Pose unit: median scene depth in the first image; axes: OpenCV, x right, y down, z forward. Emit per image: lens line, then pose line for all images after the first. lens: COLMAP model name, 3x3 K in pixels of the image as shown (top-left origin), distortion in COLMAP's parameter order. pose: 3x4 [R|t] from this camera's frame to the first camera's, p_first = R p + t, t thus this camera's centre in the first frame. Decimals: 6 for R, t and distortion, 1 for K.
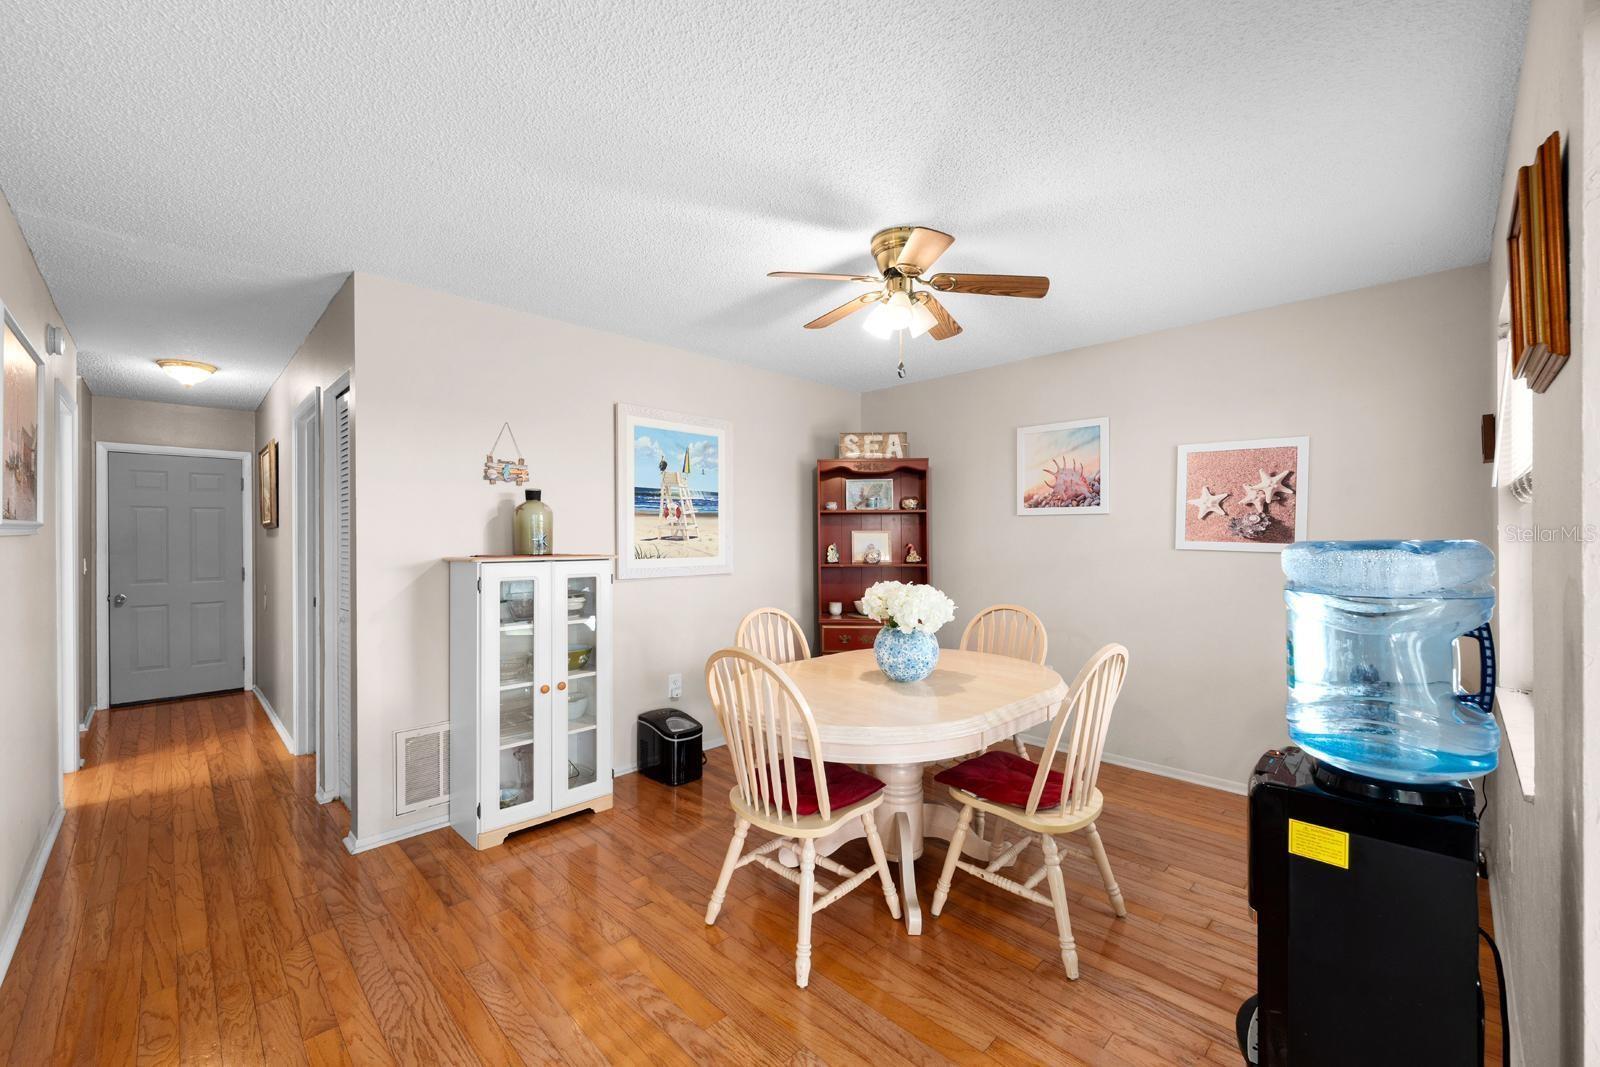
lens RADIAL K [[649.2, 0, 798.2], [0, 649.2, 531.4], [0, 0, 1]] dist [0.003513, -0.000287]
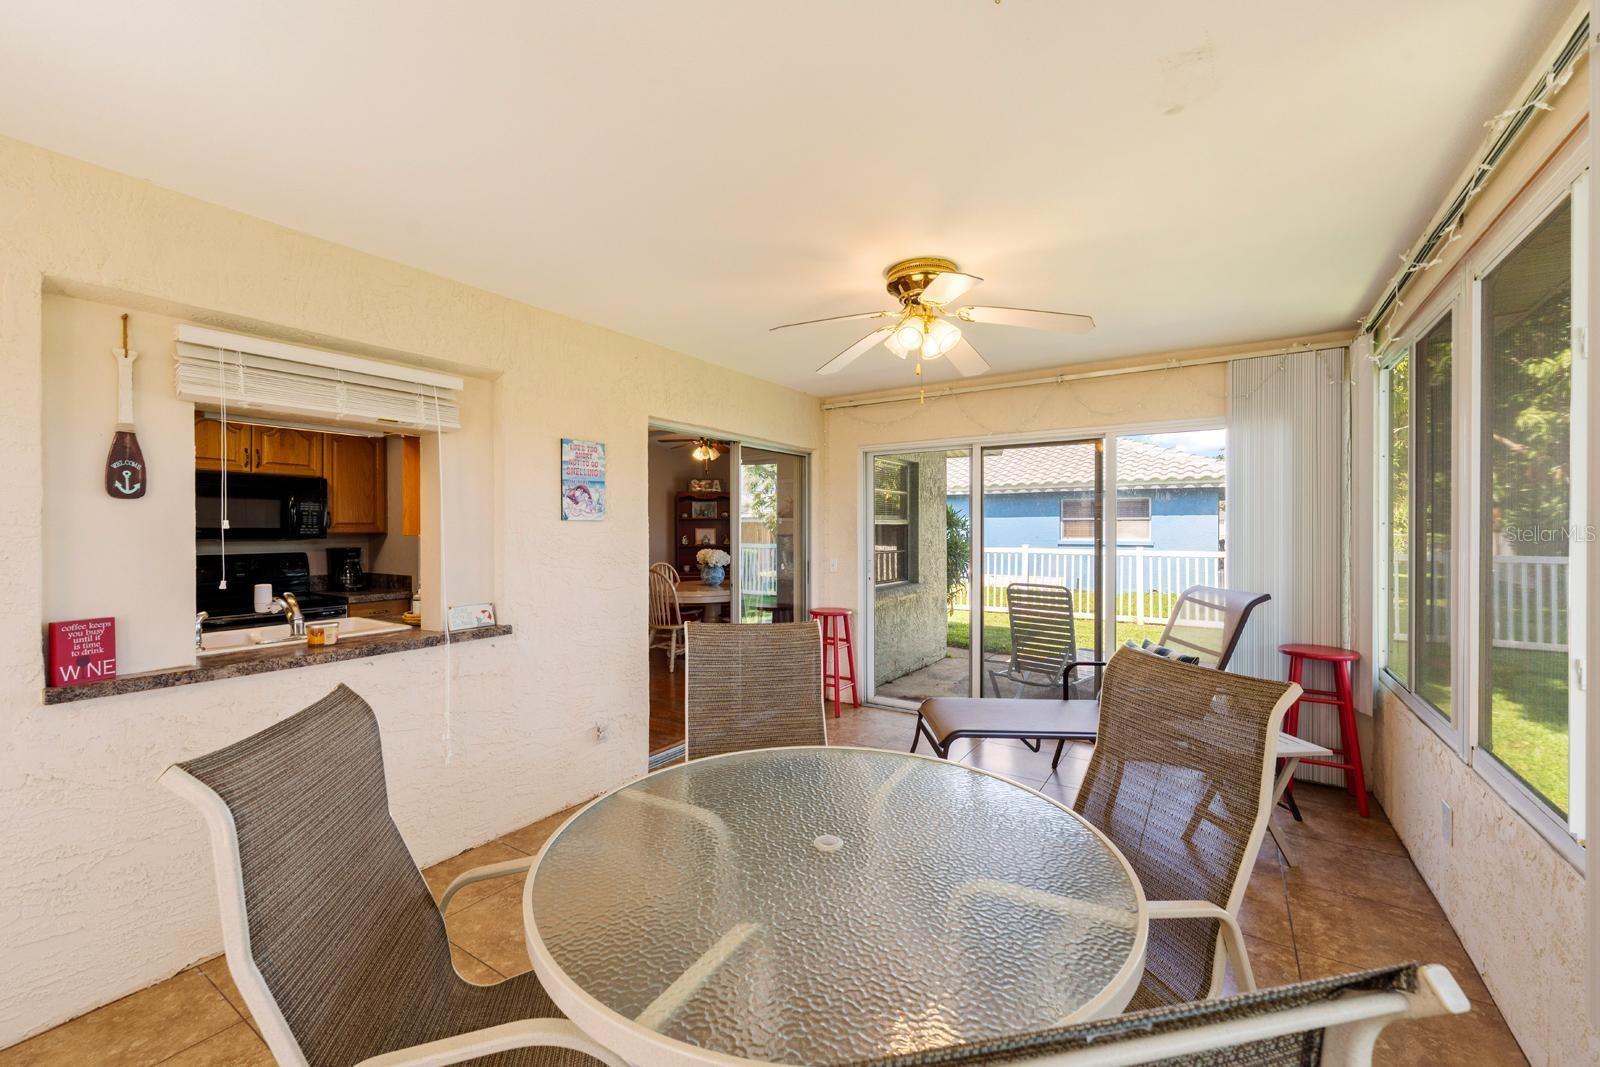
lens RADIAL K [[649.2, 0, 799.7], [0, 649.2, 534.2], [0, 0, 1]] dist [0.003513, -0.000287]
pose [[0.976111, 0.003759, 0.217238, -0.035801], [-0.004991, 0.999974, 0.005122, 0.006515], [-0.217213, -0.006084, 0.976105, -1.022829]]
